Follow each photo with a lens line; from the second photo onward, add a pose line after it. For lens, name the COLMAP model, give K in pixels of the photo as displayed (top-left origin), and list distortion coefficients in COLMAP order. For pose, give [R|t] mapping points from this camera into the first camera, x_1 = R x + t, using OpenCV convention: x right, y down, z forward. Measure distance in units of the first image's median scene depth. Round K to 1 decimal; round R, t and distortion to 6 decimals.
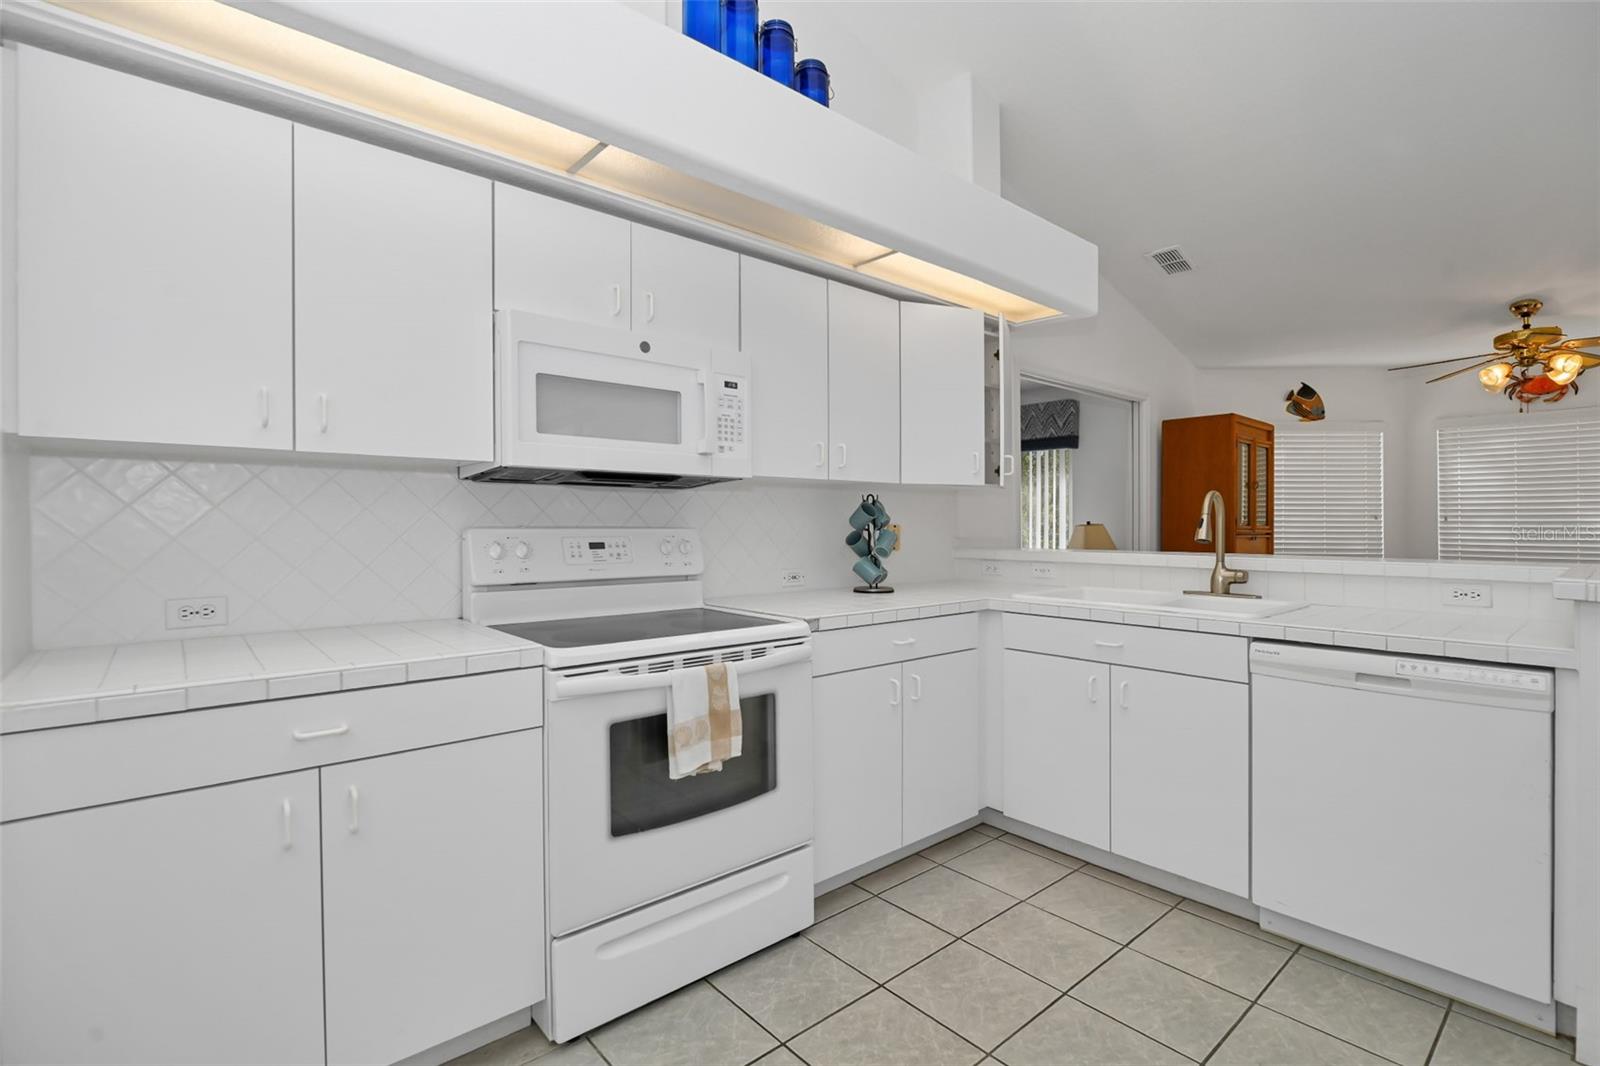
lens RADIAL K [[735.3, 0, 797.6], [0, 735.3, 525.2], [0, 0, 1]] dist [0.008102, -0.006495]
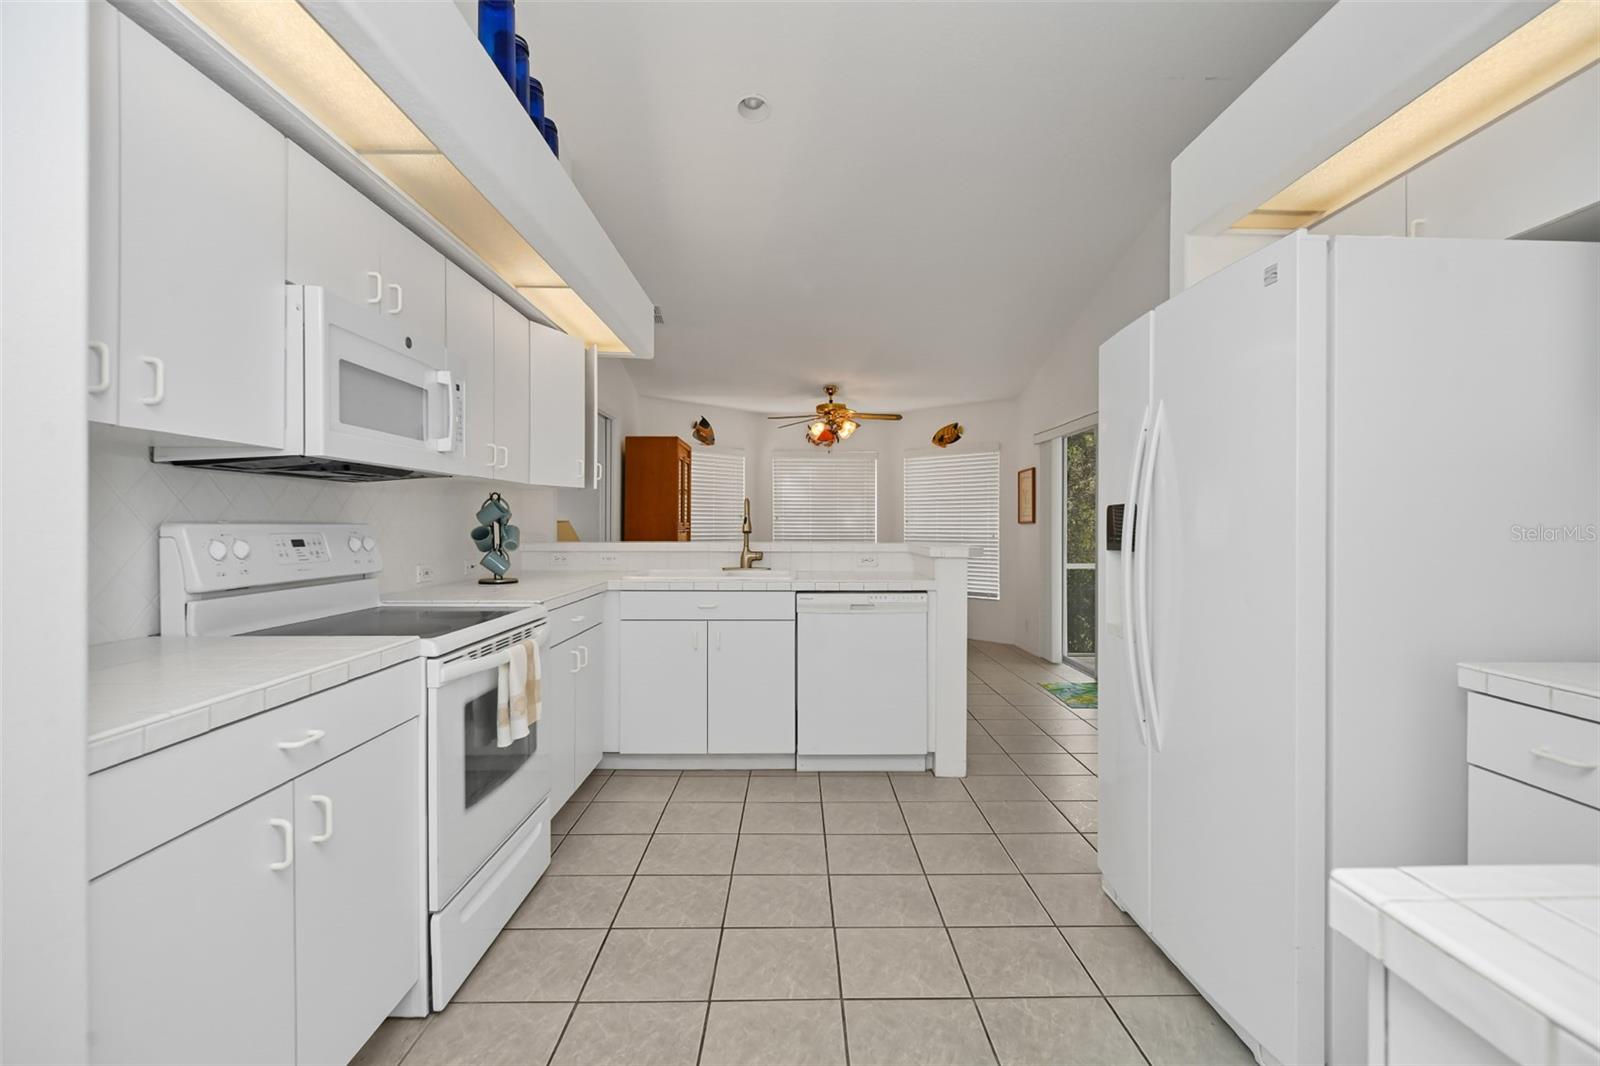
lens RADIAL K [[735.3, 0, 805.1], [0, 735.3, 530.0], [0, 0, 1]] dist [0.008102, -0.006495]
pose [[0.651167, -0.007404, 0.758899, -0.476120], [-0.001211, 0.999941, 0.010794, 0.001004], [-0.758934, -0.007948, 0.651119, -0.049036]]
